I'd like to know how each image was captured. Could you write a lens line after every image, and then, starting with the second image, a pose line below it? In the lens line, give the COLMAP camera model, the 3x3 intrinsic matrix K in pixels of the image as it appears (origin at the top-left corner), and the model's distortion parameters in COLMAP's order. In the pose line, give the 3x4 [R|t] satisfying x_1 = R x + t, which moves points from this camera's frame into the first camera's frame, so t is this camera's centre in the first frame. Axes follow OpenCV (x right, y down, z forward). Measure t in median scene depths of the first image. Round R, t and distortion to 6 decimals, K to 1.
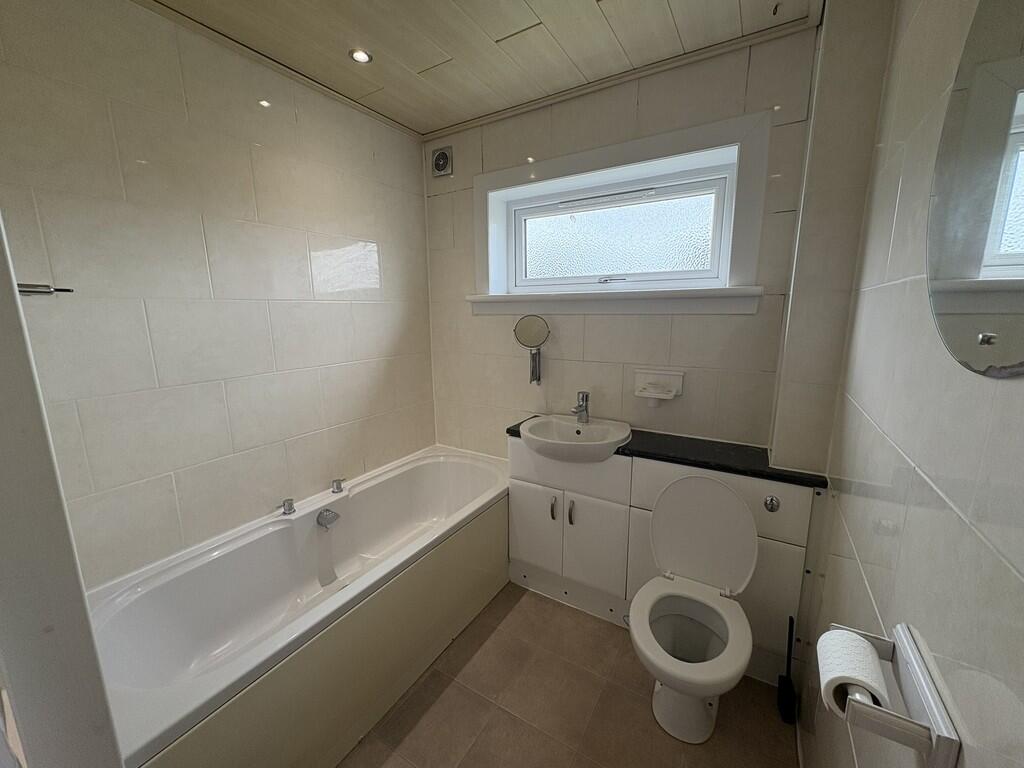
lens RADIAL K [[408.4, 0, 510.1], [0, 408.4, 382.7], [0, 0, 1]] dist [0.001574, -0.000101]
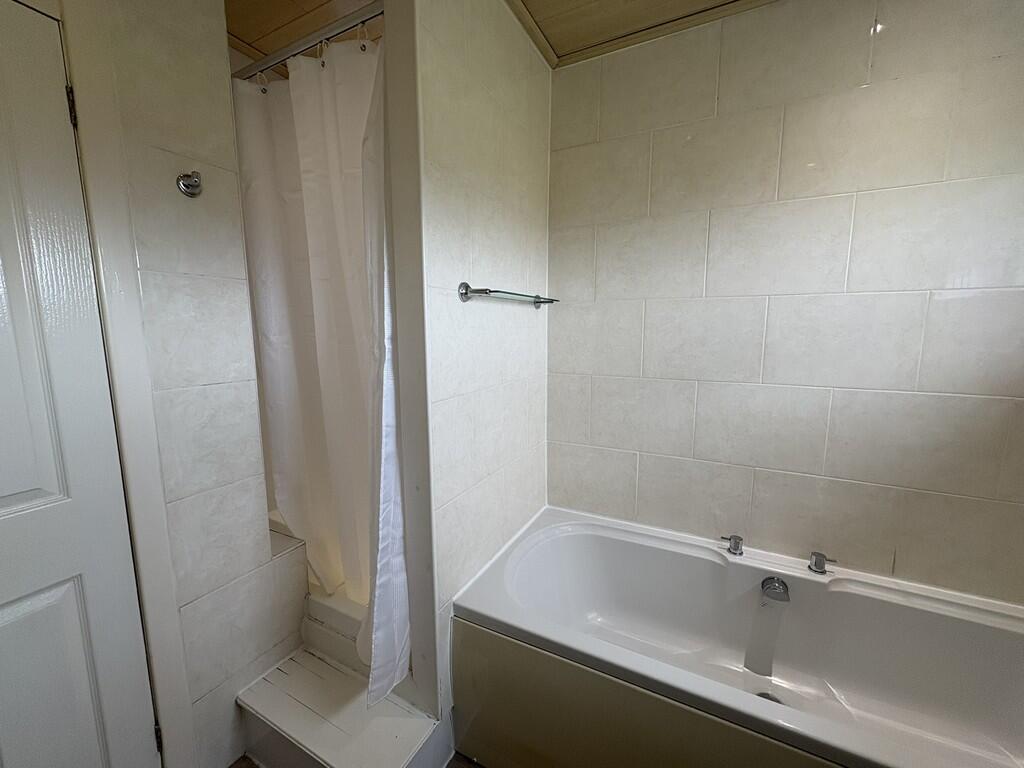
lens RADIAL K [[408.4, 0, 509.1], [0, 408.4, 386.6], [0, 0, 1]] dist [0.001574, -0.000101]
pose [[0.069253, 0.148787, -0.986441, 0.187024], [-0.181361, 0.974215, 0.134211, -0.035098], [0.980975, 0.169607, 0.094451, 0.405881]]
